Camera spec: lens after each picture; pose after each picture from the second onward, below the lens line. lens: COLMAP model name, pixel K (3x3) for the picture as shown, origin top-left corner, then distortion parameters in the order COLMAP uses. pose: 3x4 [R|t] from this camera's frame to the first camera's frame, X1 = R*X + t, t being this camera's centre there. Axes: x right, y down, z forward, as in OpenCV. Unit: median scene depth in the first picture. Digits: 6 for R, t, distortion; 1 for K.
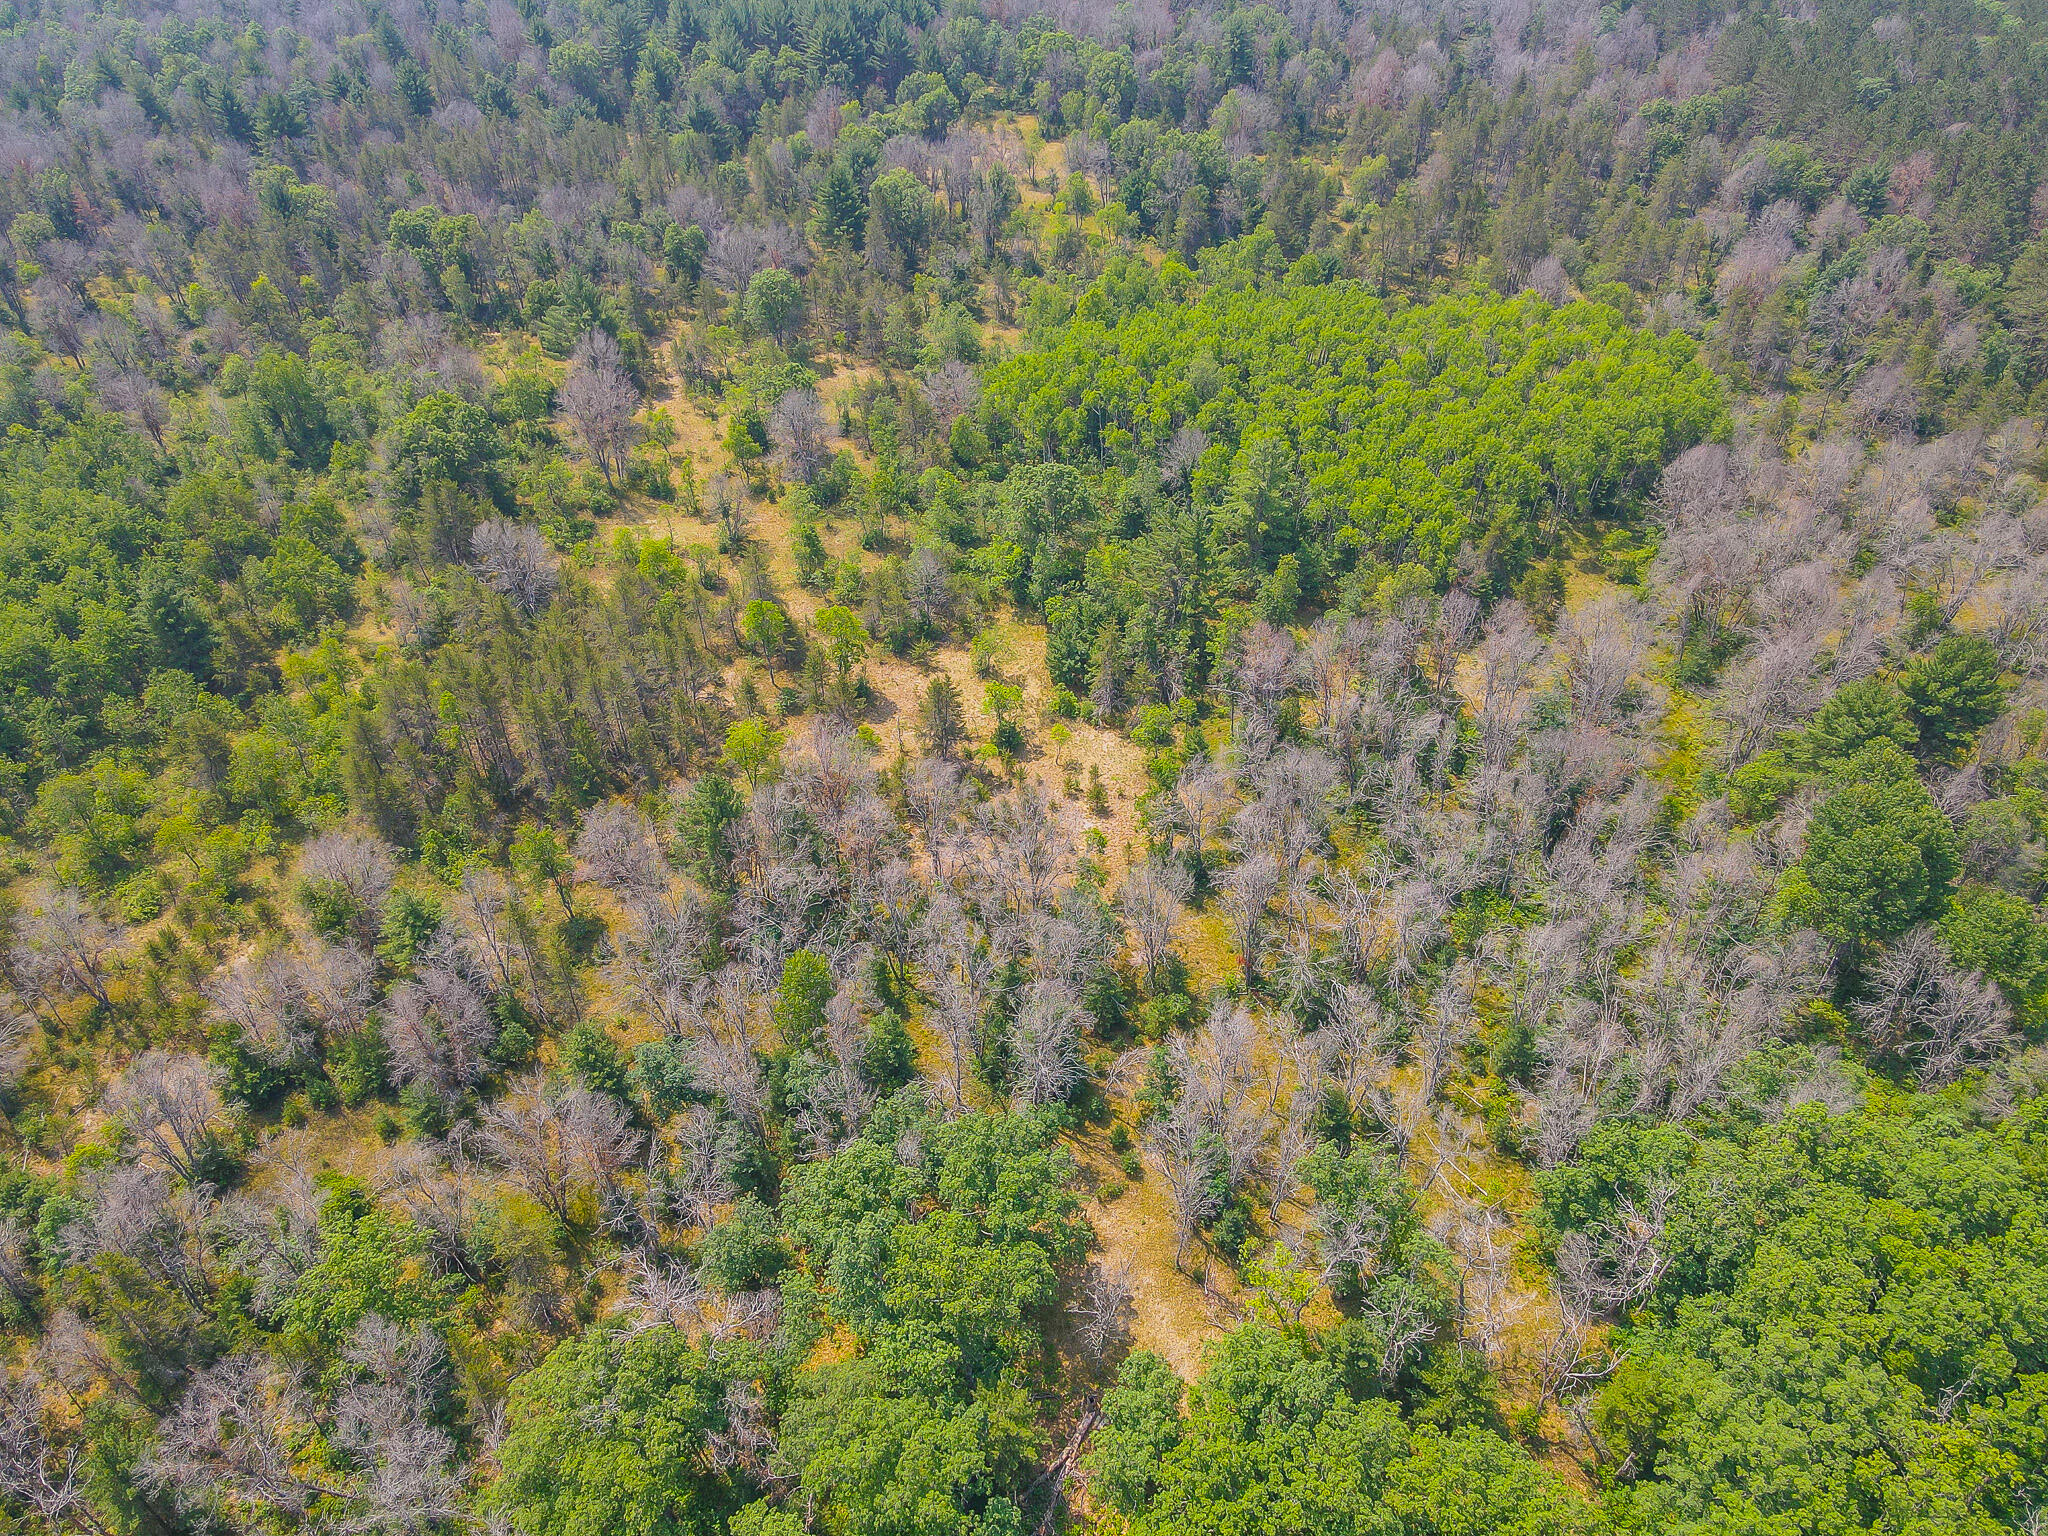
lens RADIAL K [[1493.1, 0, 1024.4], [0, 1493.1, 770.1], [0, 0, 1]] dist [0.022834, 0.000330]
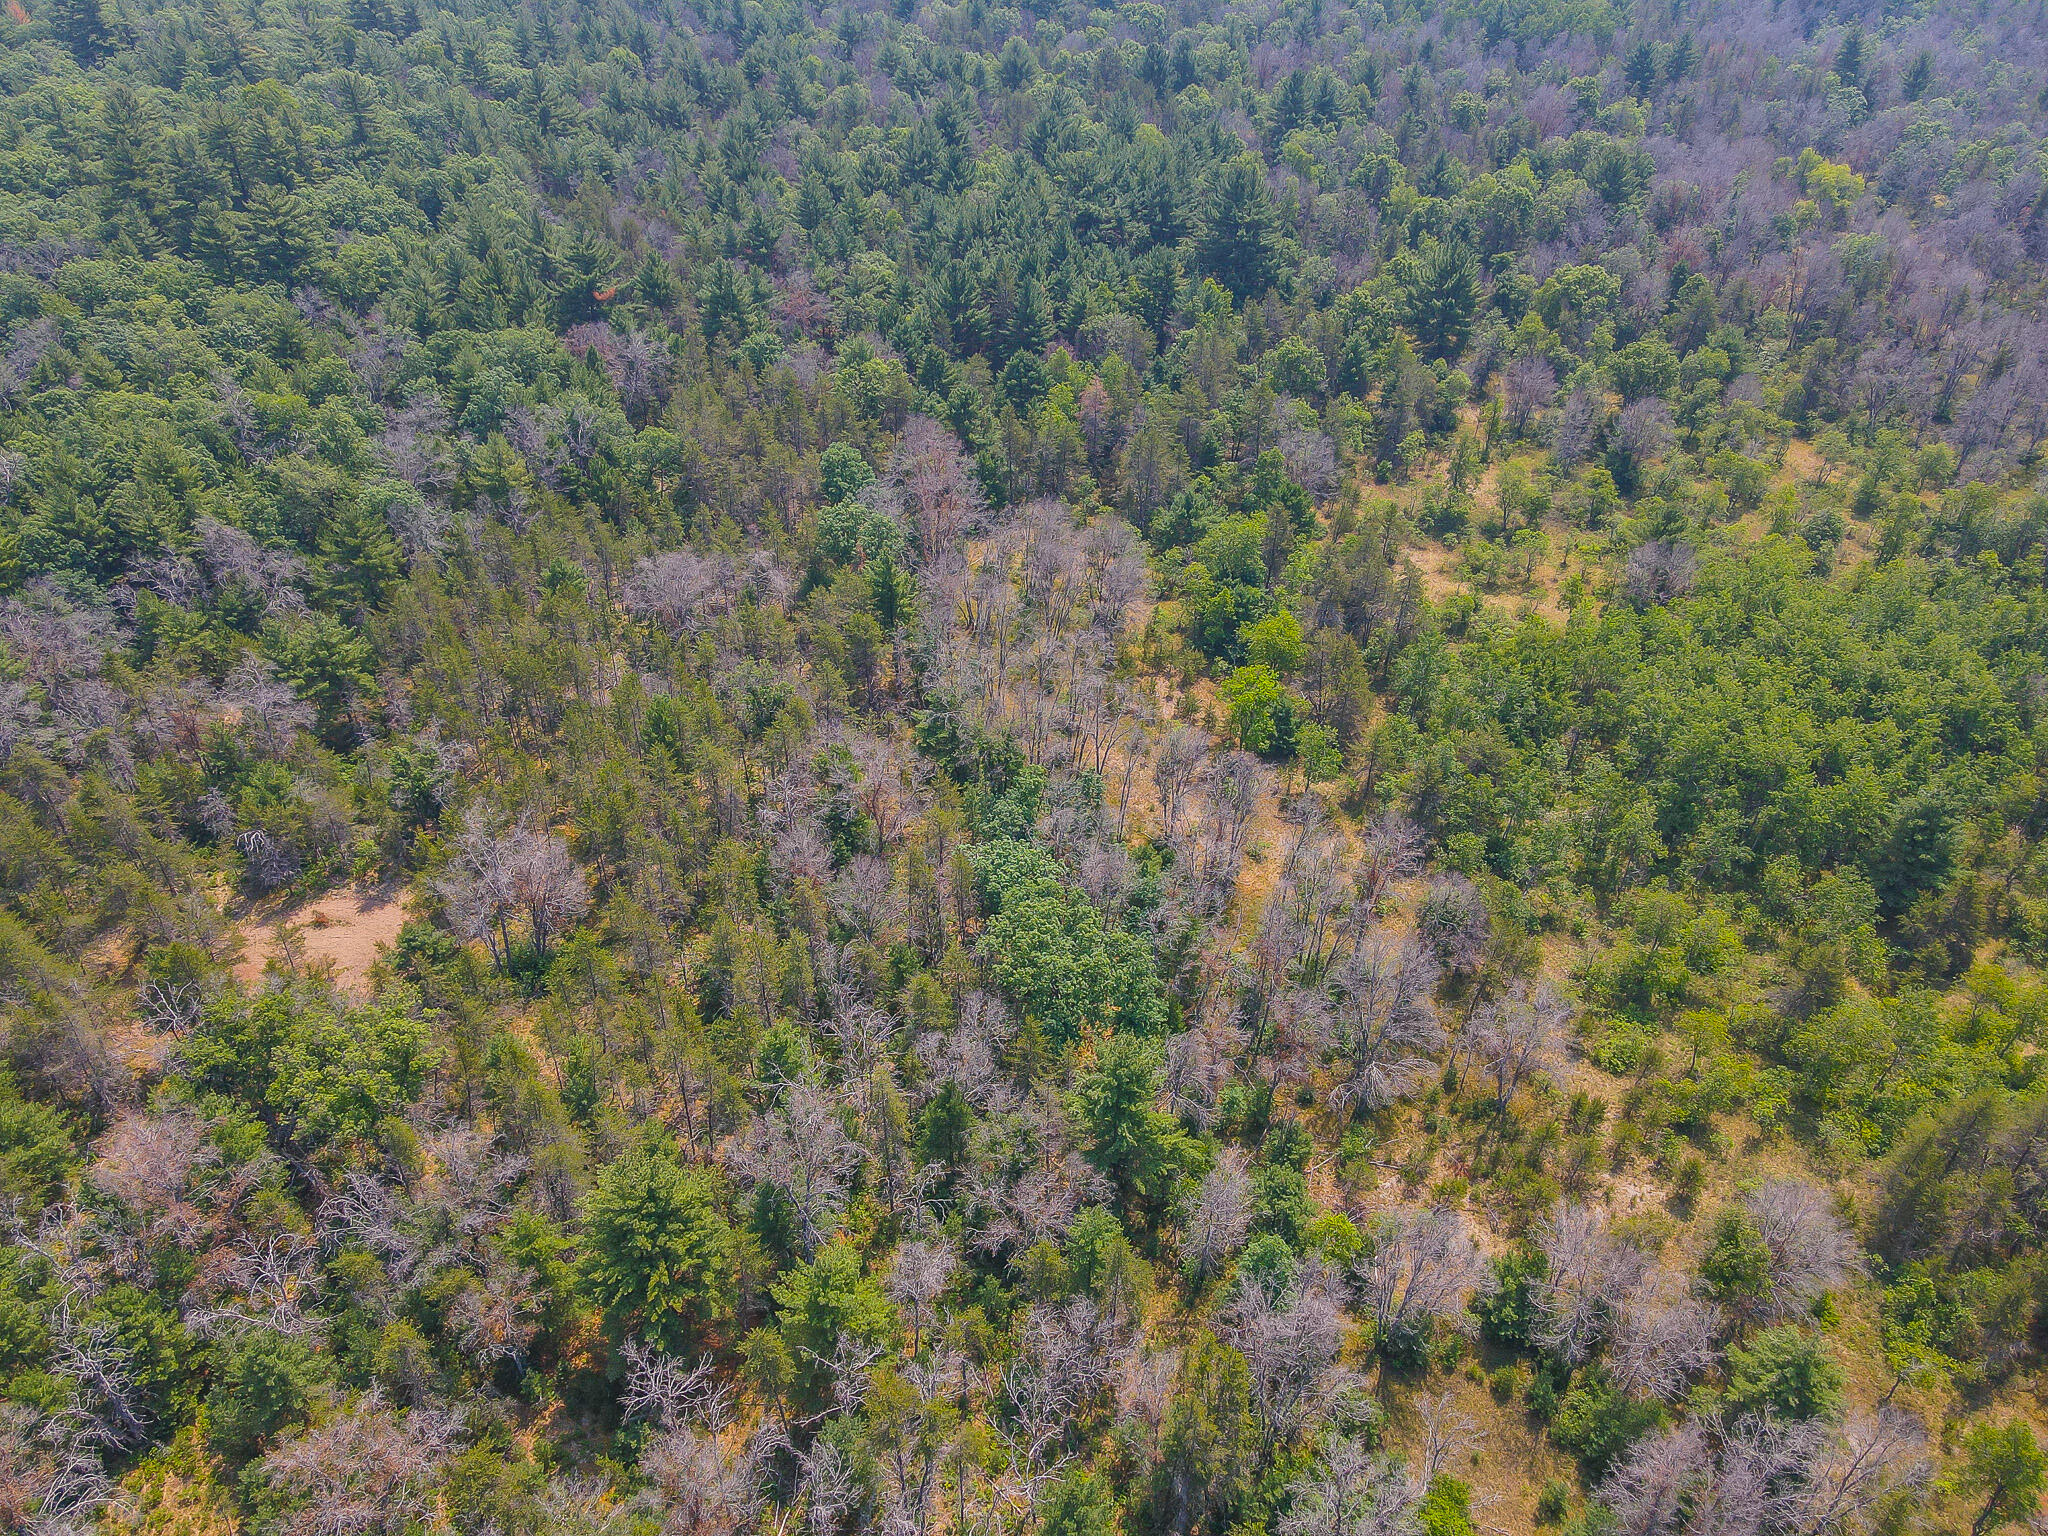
lens RADIAL K [[1493.1, 0, 1024.4], [0, 1493.1, 770.1], [0, 0, 1]] dist [0.022834, 0.000330]
pose [[0.282616, 0.606239, -0.743373, -0.136392], [-0.635376, 0.698890, 0.328405, -0.100021], [0.718628, 0.379509, 0.582707, 0.181424]]
